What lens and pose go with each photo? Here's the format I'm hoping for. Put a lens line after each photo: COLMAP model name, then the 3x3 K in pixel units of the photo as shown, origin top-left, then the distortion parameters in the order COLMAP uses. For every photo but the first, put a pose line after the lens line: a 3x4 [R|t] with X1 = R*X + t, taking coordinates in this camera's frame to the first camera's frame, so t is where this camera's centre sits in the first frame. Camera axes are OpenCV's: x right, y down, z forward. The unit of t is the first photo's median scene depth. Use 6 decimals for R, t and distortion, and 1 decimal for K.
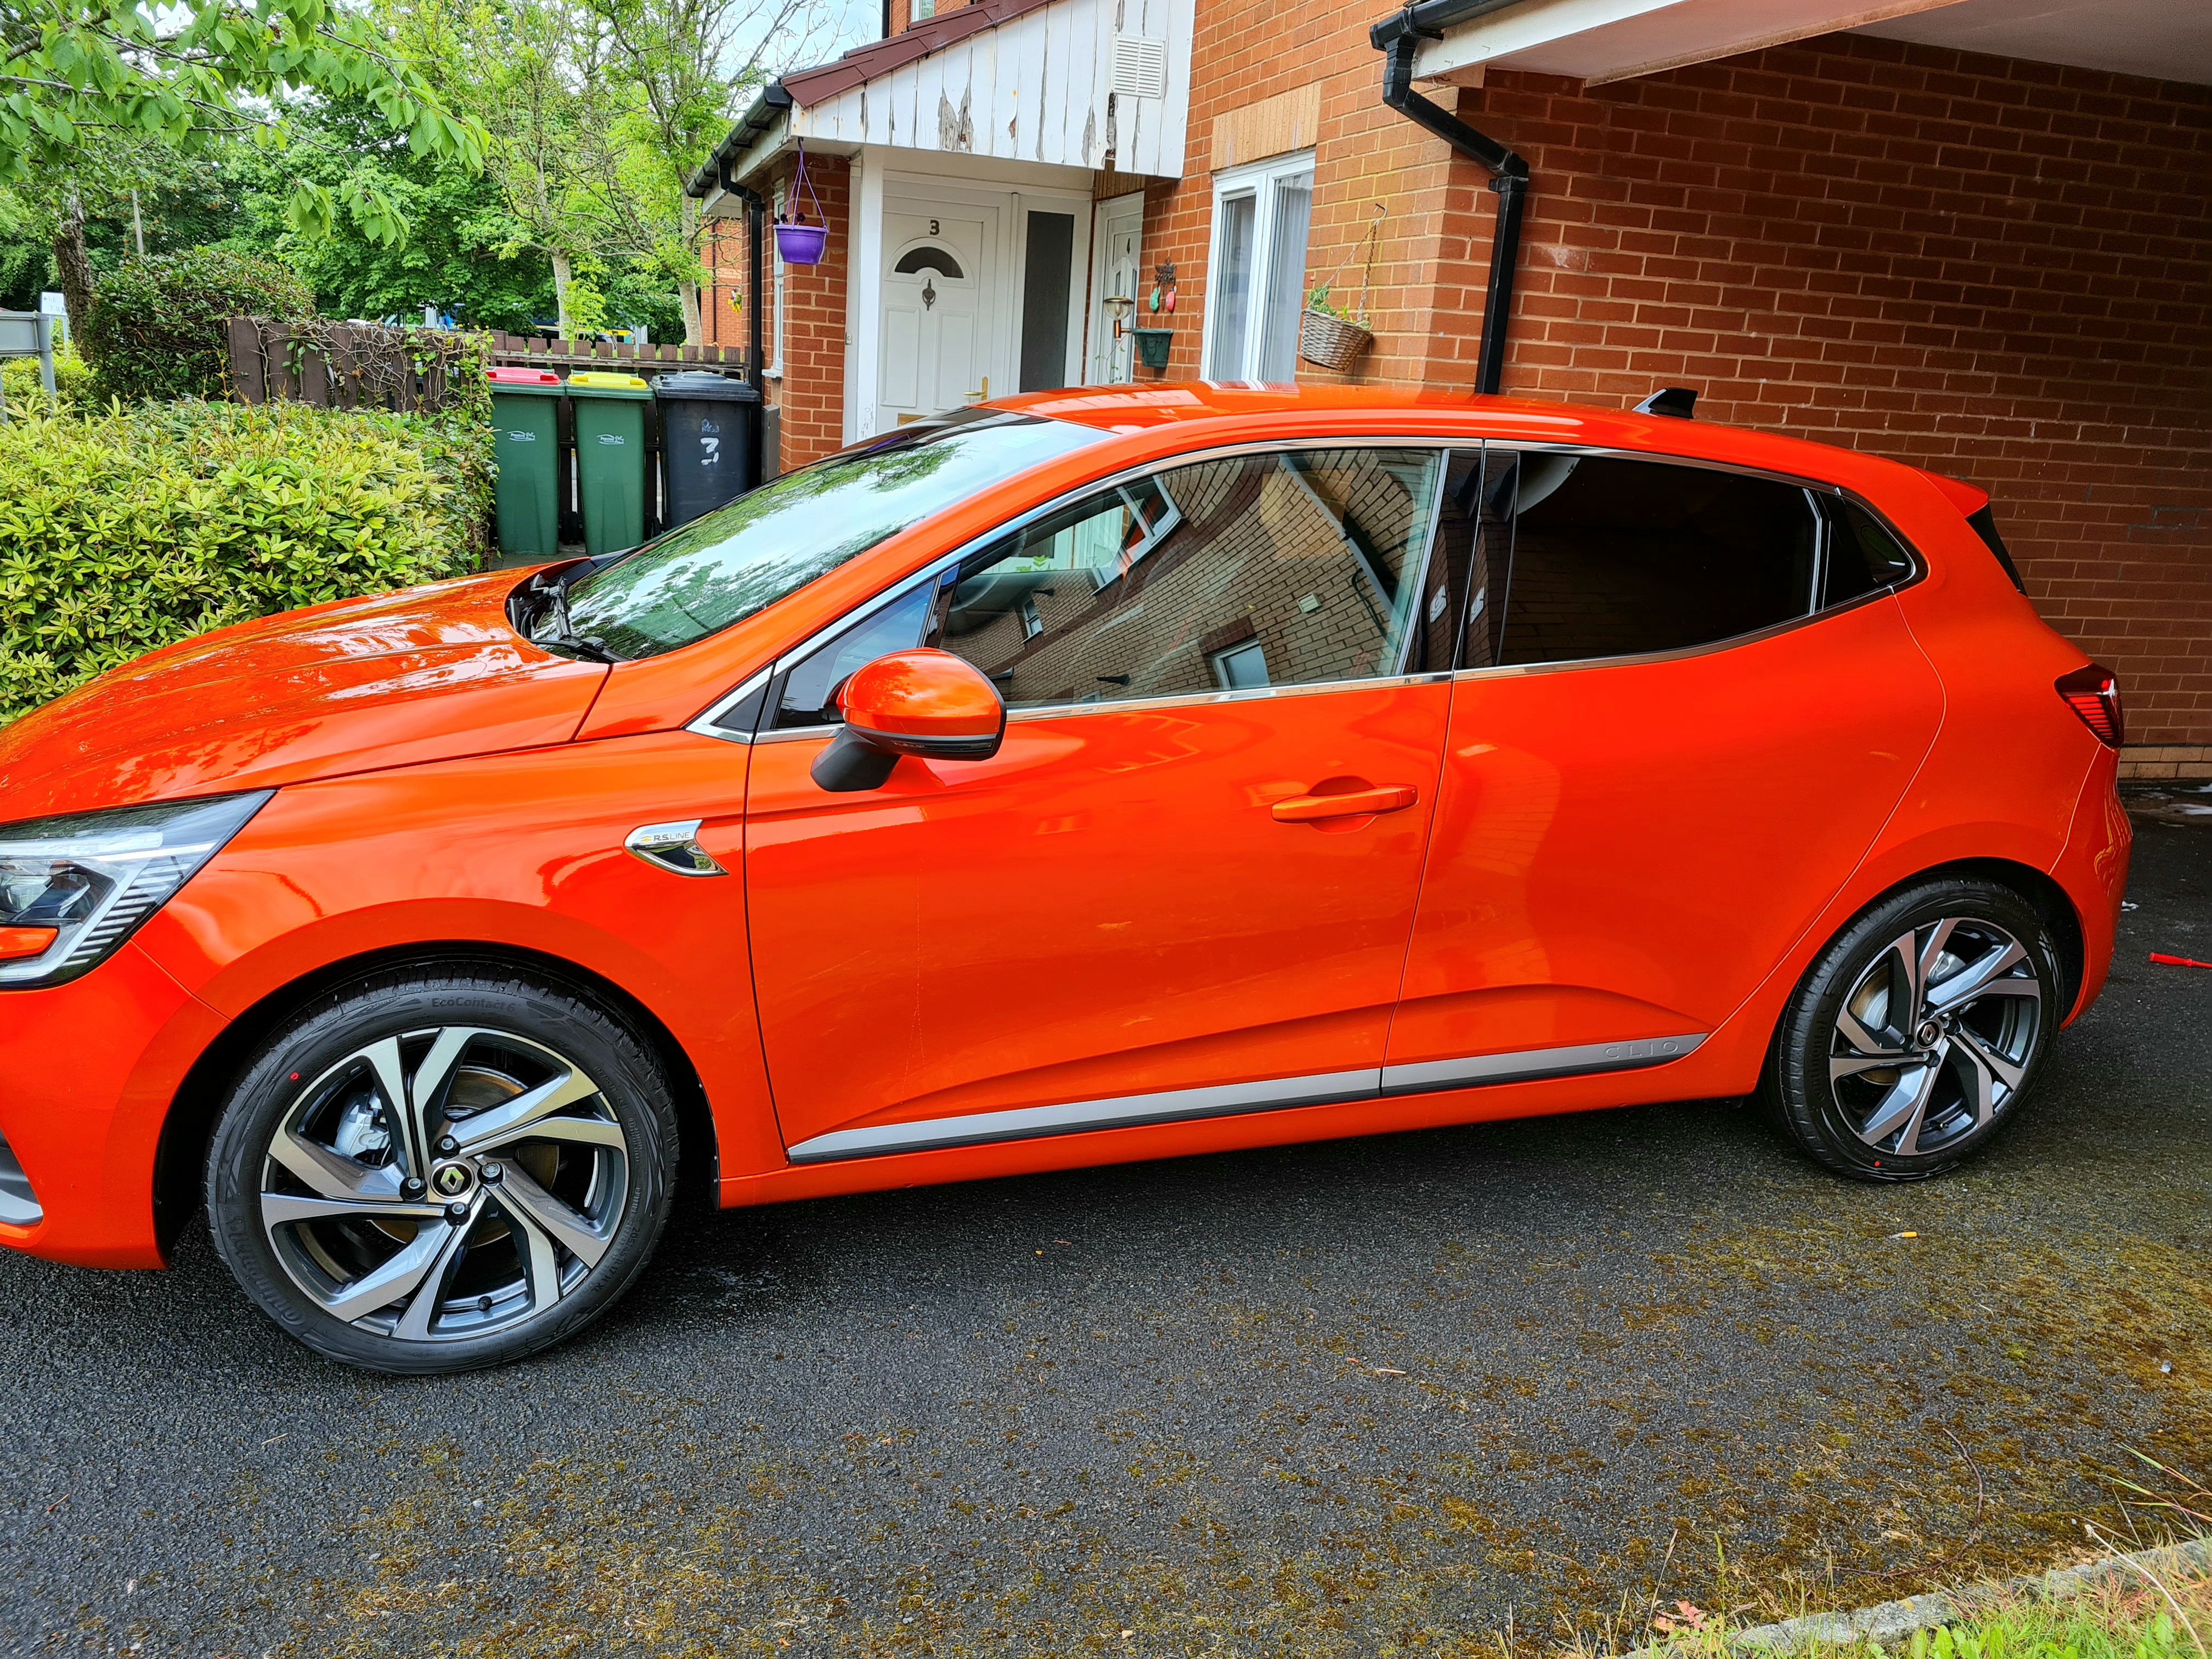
lens RADIAL K [[1663.1, 0, 1105.0], [0, 1663.1, 830.2], [0, 0, 1]] dist [0.002210, 0.001278]
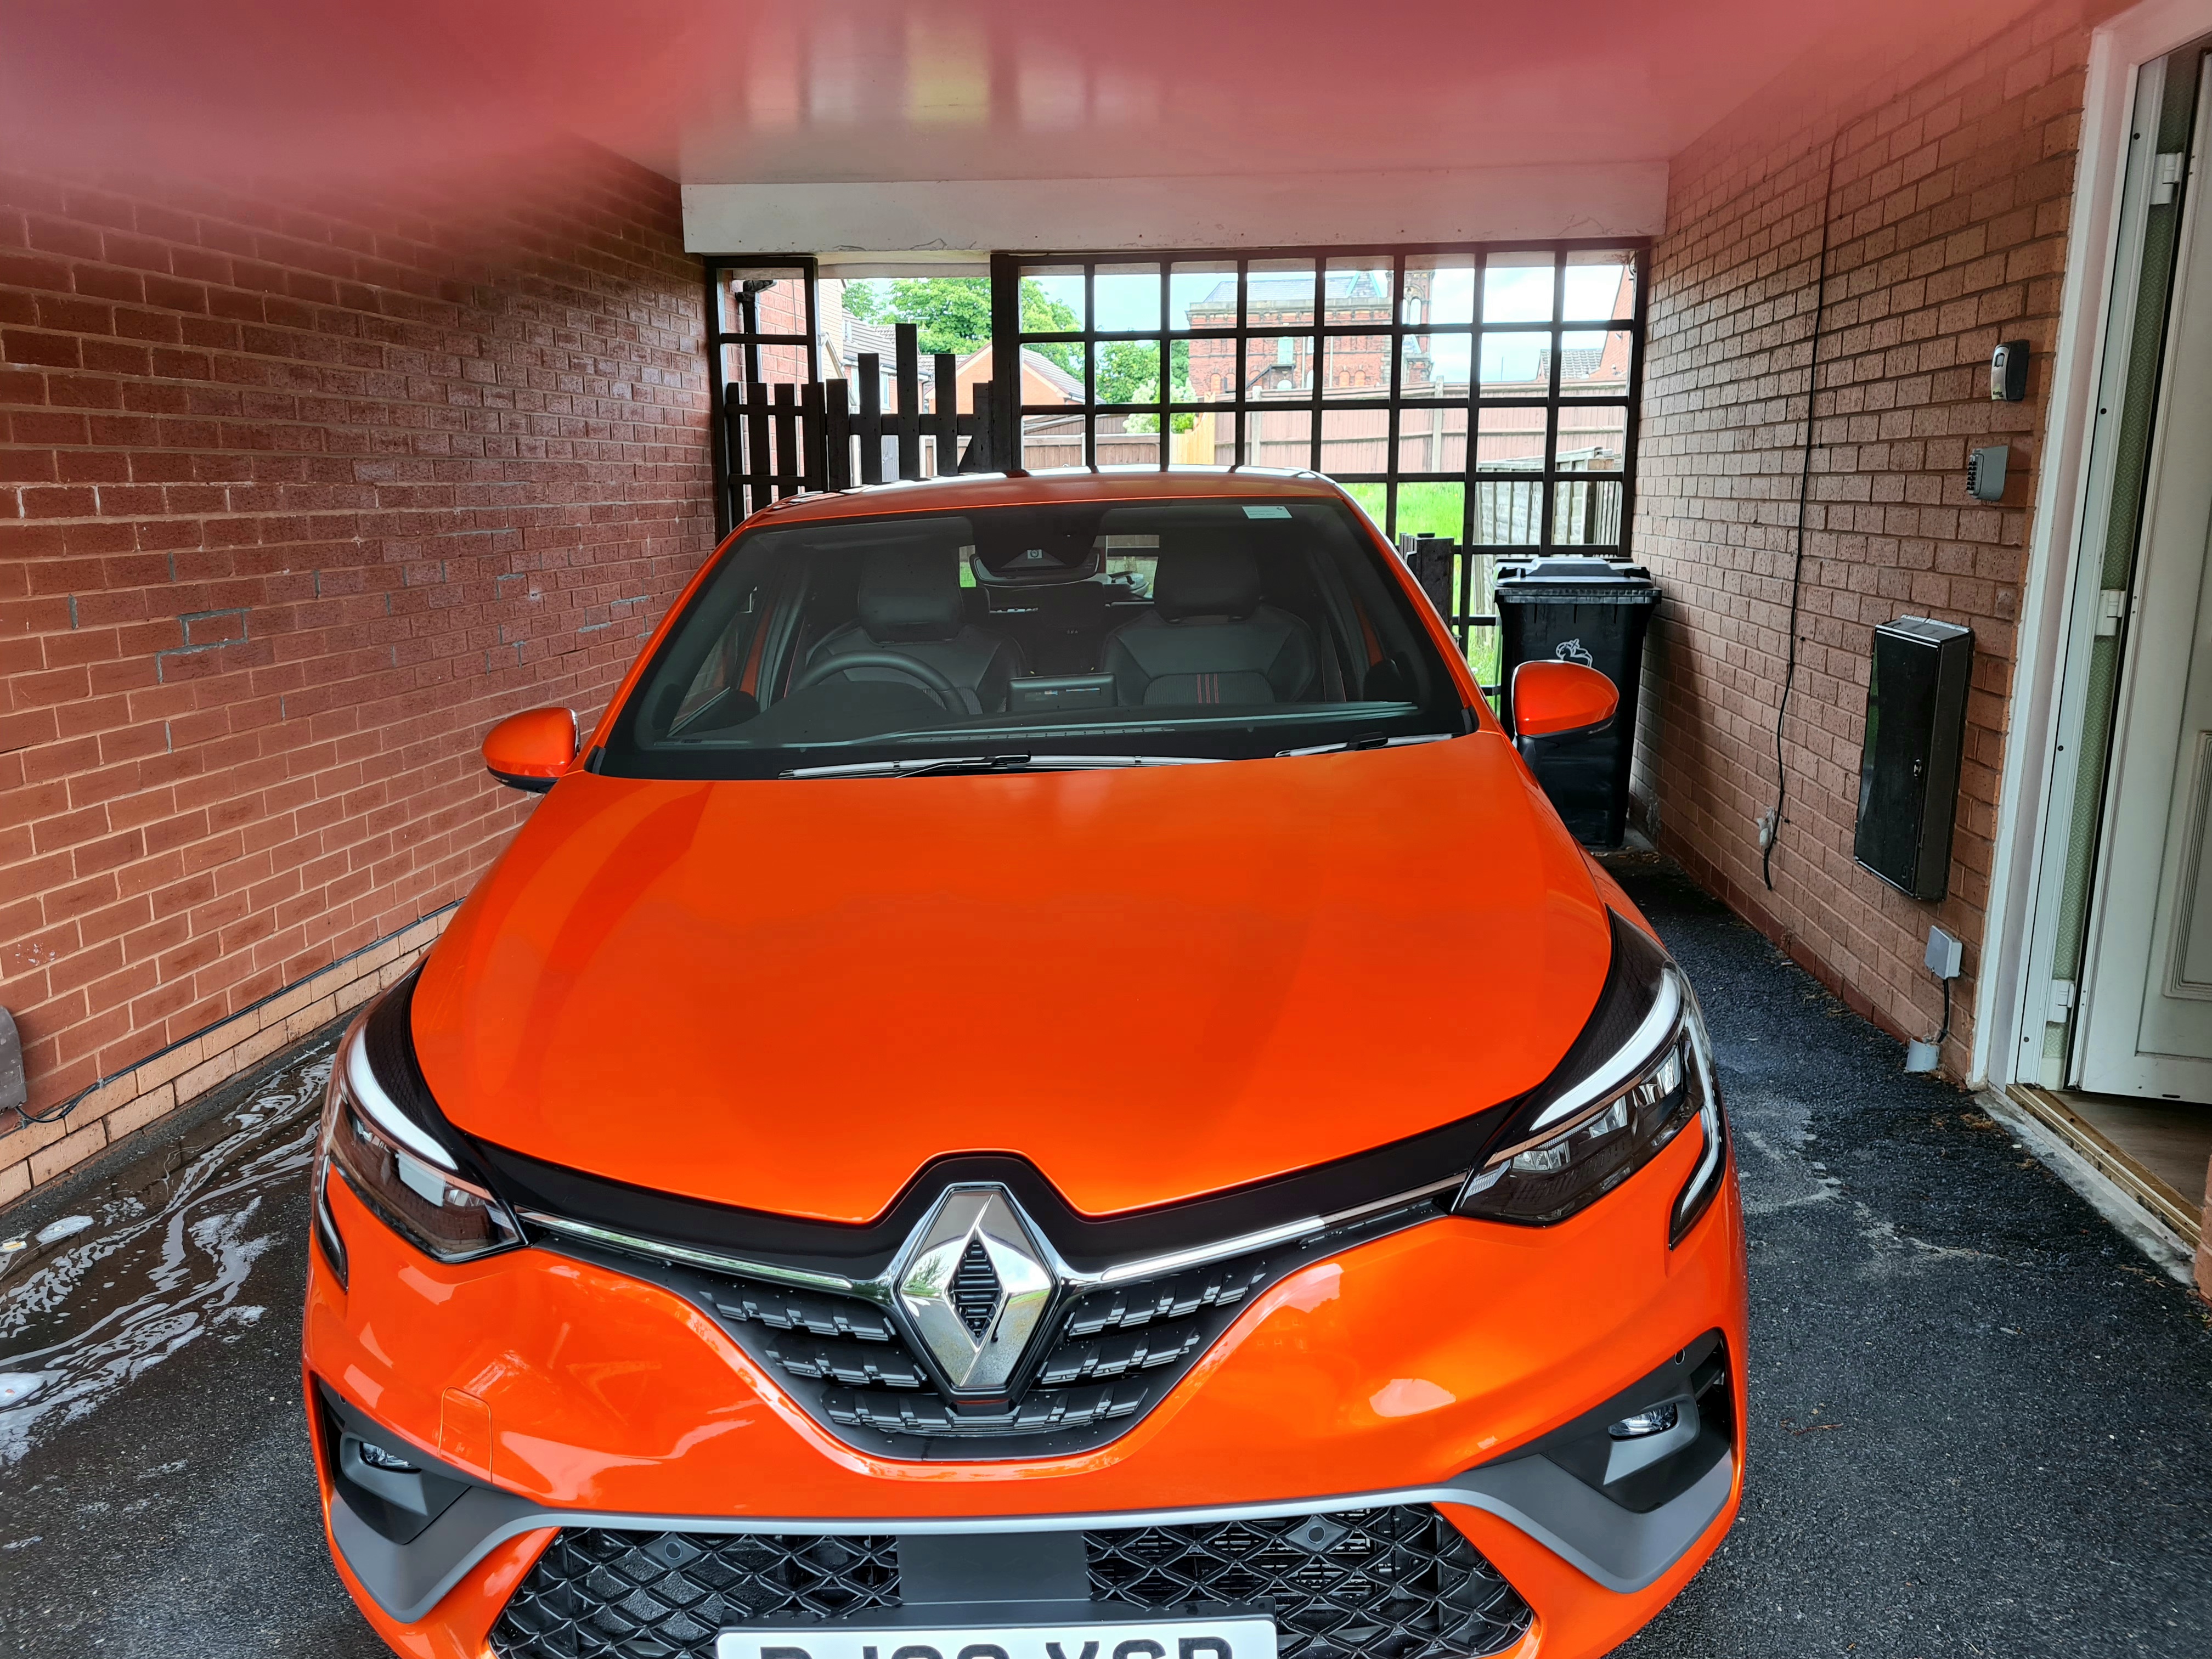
lens RADIAL K [[1663.1, 0, 1105.9], [0, 1663.1, 832.2], [0, 0, 1]] dist [0.002210, 0.001278]
pose [[-0.180454, -0.265773, 0.946996, 0.000802], [0.264624, 0.914184, 0.306989, -0.218410], [-0.947318, 0.305995, -0.094638, 0.771027]]
